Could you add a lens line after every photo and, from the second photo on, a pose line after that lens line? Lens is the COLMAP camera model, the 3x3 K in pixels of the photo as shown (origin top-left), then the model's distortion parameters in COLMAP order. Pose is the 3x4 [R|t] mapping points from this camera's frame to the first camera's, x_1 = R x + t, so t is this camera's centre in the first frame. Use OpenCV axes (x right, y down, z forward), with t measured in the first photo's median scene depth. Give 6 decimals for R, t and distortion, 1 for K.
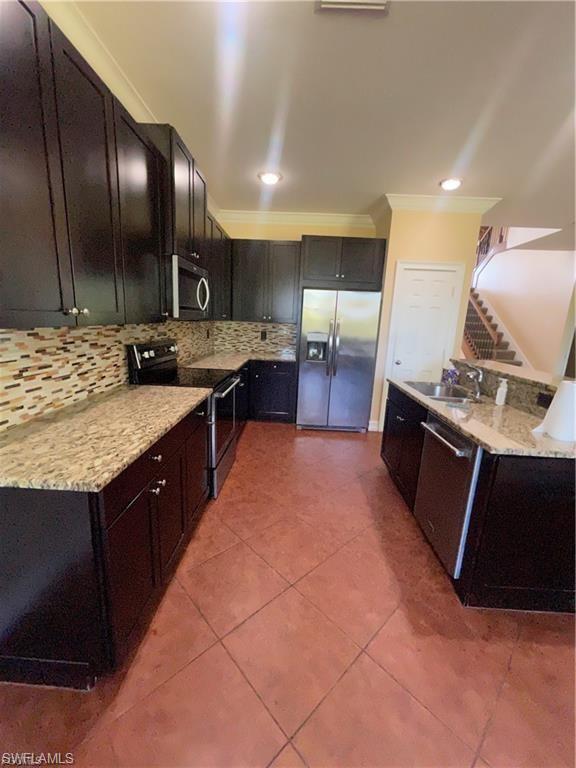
lens RADIAL K [[311.2, 0, 287.3], [0, 311.2, 381.0], [0, 0, 1]] dist [0.000273, -0.000049]
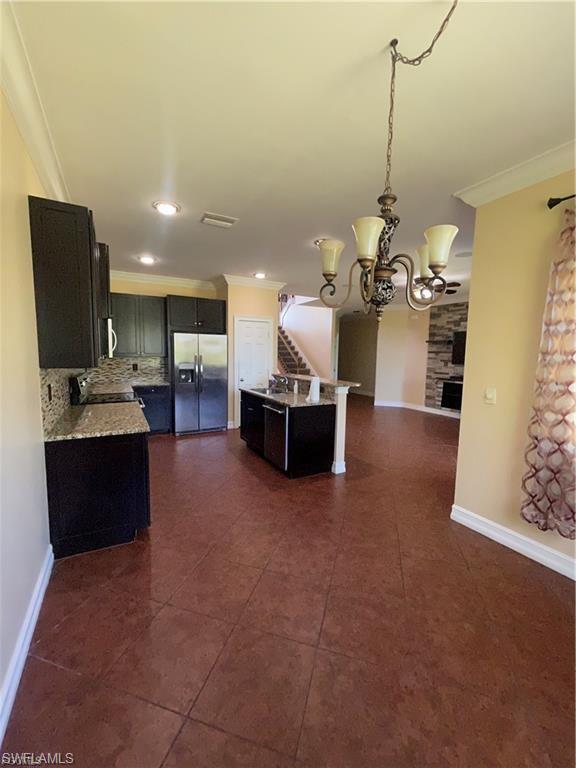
lens RADIAL K [[311.2, 0, 287.2], [0, 311.2, 382.8], [0, 0, 1]] dist [0.000273, -0.000049]
pose [[0.860178, -0.080651, 0.503576, -0.225191], [0.122329, 0.991219, -0.050205, 0.059448], [-0.495105, 0.104787, 0.862491, -0.428900]]
